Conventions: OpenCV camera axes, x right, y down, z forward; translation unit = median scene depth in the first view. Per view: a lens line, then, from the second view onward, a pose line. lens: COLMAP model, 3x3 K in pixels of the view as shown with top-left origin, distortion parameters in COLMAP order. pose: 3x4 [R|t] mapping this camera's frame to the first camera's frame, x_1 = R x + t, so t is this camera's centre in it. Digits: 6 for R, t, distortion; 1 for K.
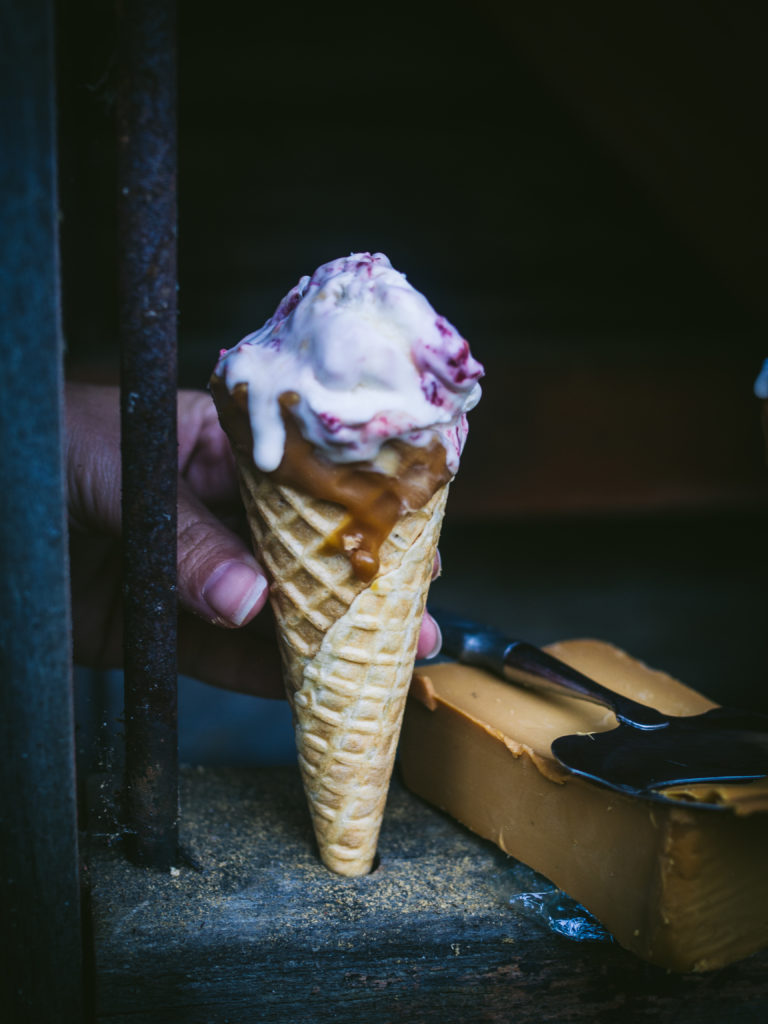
lens RADIAL K [[1457.5, 0, 387.1], [0, 1457.5, 511.3], [0, 0, 1]] dist [-0.119643, 0.000000]
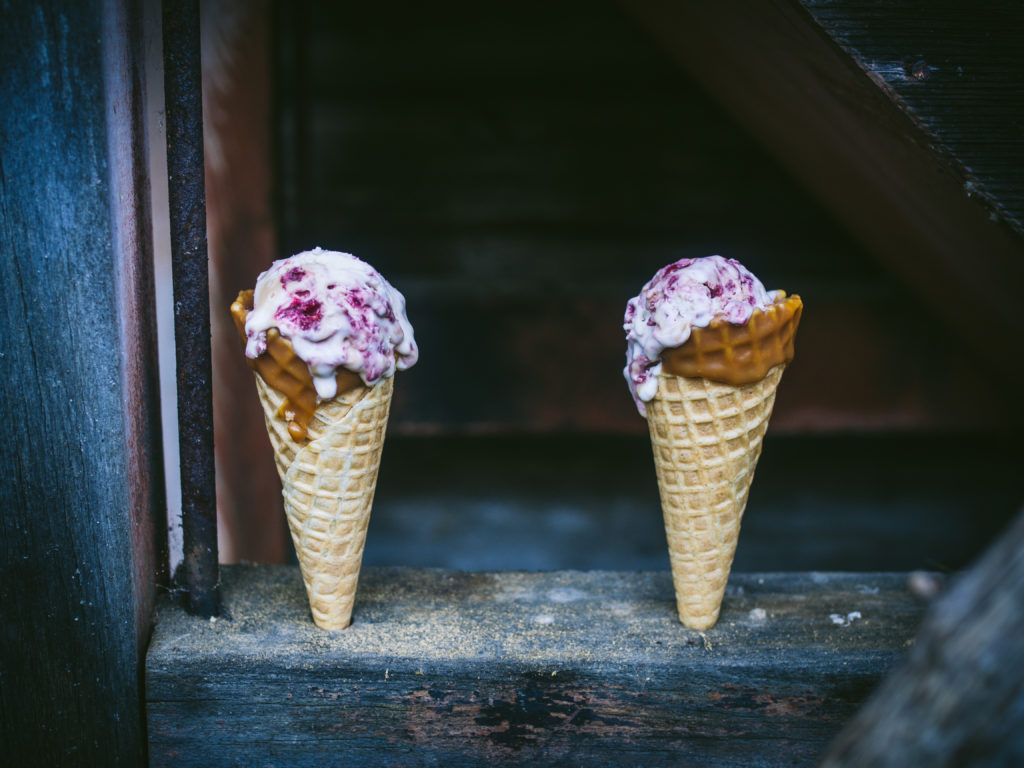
lens RADIAL K [[1457.5, 0, 509.4], [0, 1457.5, 384.2], [0, 0, 1]] dist [-0.119643, 0.000000]
pose [[0.988516, 0.019611, -0.149841, 0.392815], [-0.027284, 0.998410, -0.049327, 0.071437], [0.148636, 0.052849, 0.987479, -0.477933]]
